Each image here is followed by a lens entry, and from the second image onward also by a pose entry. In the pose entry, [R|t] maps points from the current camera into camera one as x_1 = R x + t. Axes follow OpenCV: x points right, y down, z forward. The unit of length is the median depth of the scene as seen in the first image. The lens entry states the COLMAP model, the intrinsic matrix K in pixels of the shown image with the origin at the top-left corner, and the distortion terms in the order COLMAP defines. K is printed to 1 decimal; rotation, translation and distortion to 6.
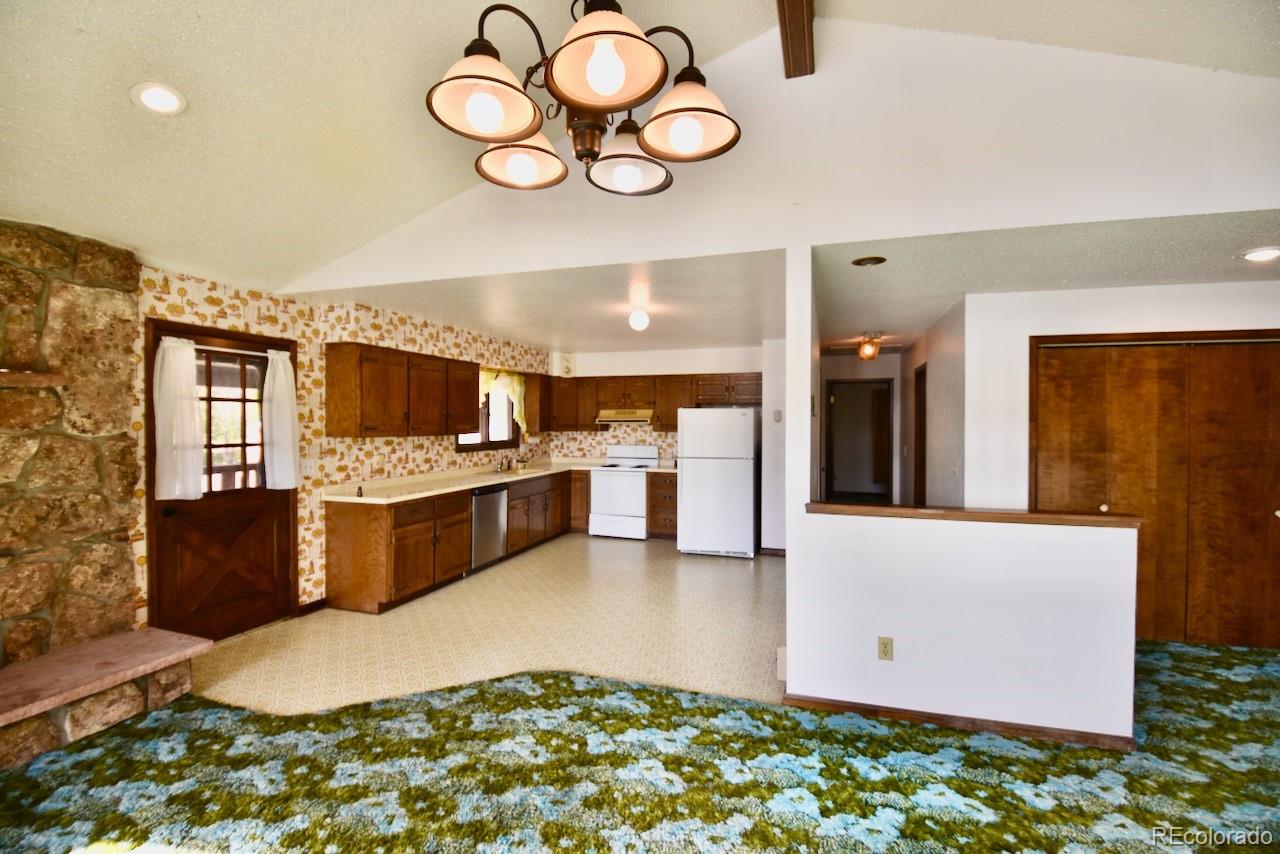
lens RADIAL K [[558.2, 0, 640.0], [0, 558.2, 427.0], [0, 0, 1]] dist [-0.000967, -0.018807]
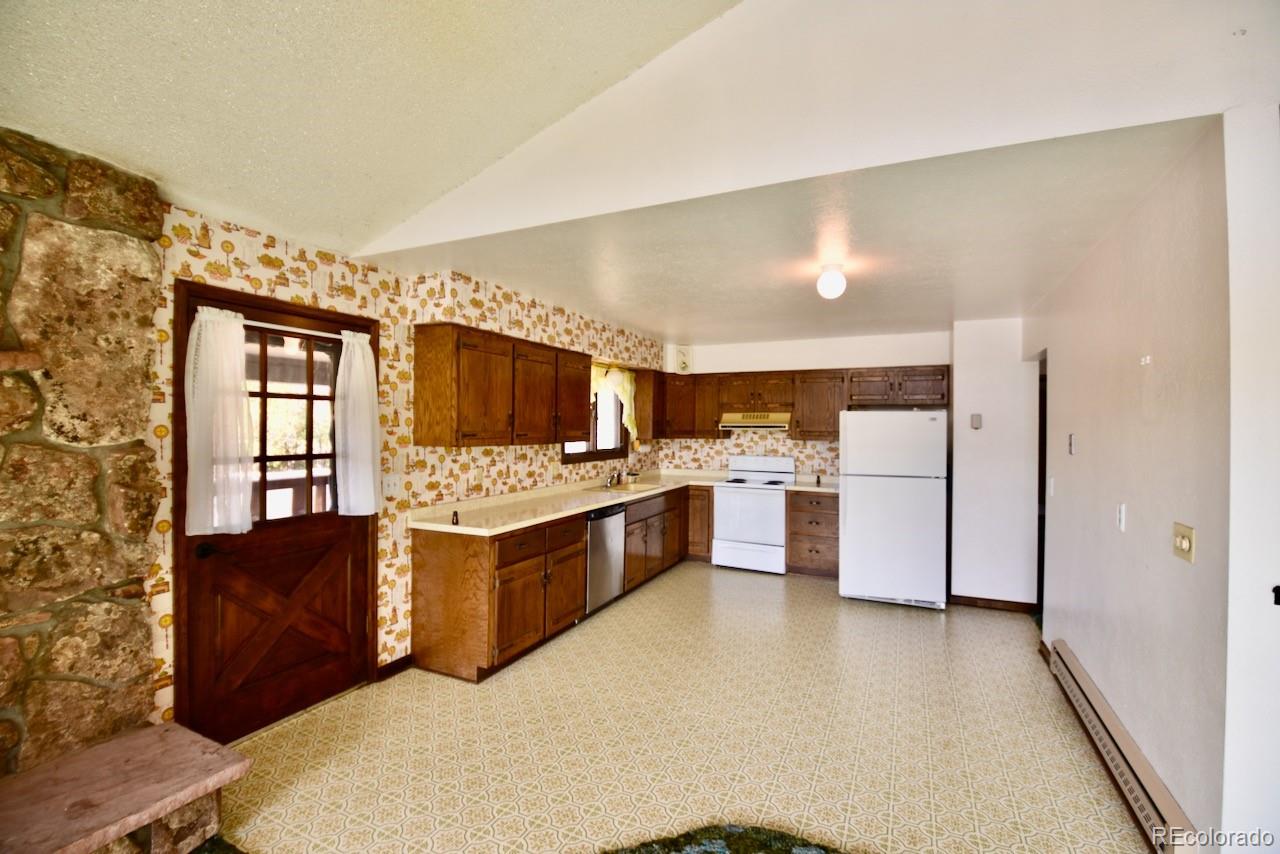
lens RADIAL K [[568.4, 0, 640.0], [0, 568.4, 427.0], [0, 0, 1]] dist [0.013088, -0.023359]
pose [[0.991442, 0.004907, -0.130454, -0.152490], [-0.006092, 0.999944, -0.008689, -0.003355], [0.130404, 0.009409, 0.991416, 0.262029]]
